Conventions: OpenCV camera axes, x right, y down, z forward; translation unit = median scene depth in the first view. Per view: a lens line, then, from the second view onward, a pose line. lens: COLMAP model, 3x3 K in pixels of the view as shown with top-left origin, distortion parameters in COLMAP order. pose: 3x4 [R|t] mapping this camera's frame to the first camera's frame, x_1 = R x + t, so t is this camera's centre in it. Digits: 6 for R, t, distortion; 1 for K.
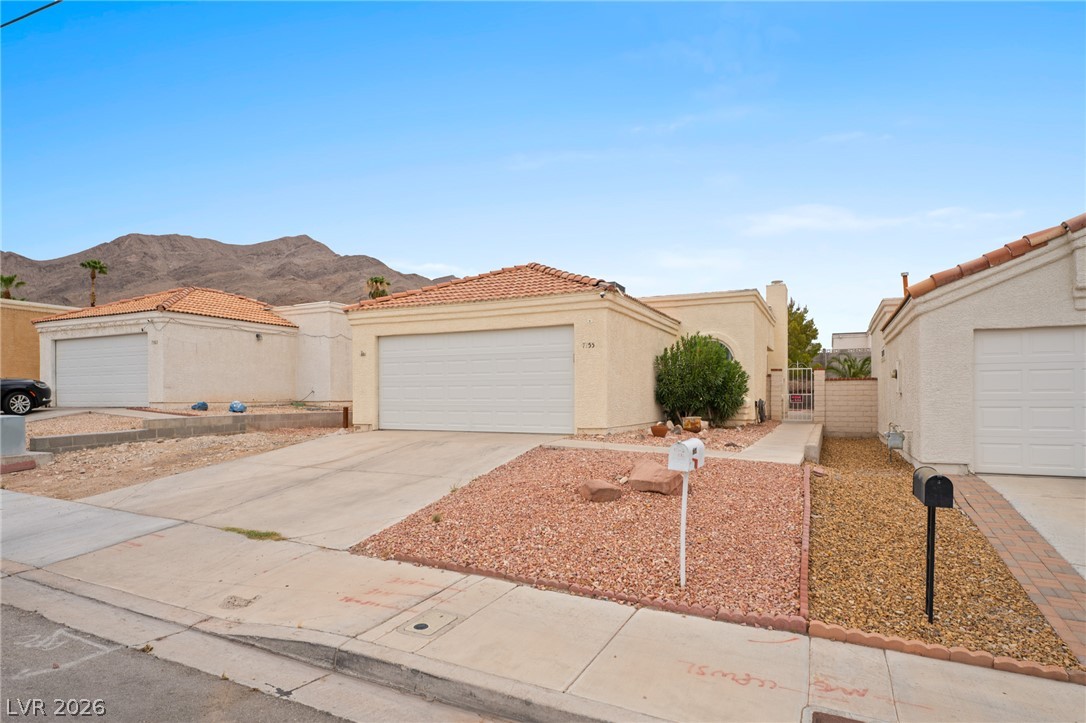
lens RADIAL K [[557.1, 0, 542.3], [0, 557.1, 395.1], [0, 0, 1]] dist [-0.000684, -0.000275]
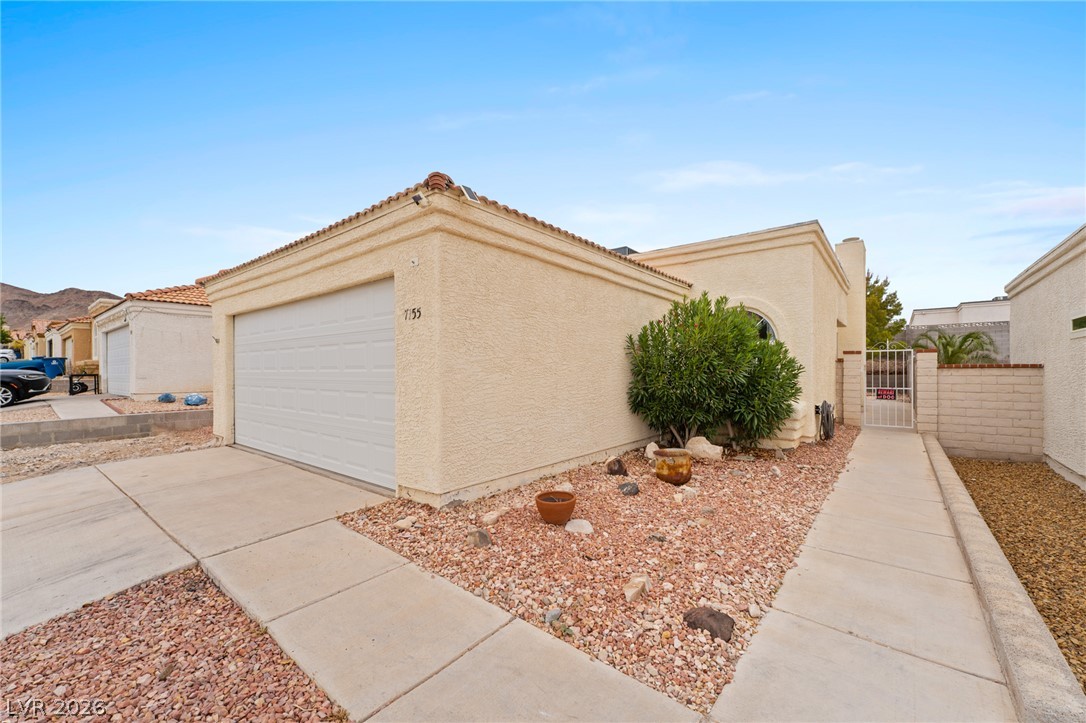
lens RADIAL K [[421.2, 0, 542.8], [0, 421.2, 371.8], [0, 0, 1]] dist [0.000526, 0.000060]
pose [[0.974403, -0.001107, -0.224807, 0.197984], [0.002236, 0.999986, 0.004767, -0.030122], [0.224799, -0.005148, 0.974392, 0.489626]]
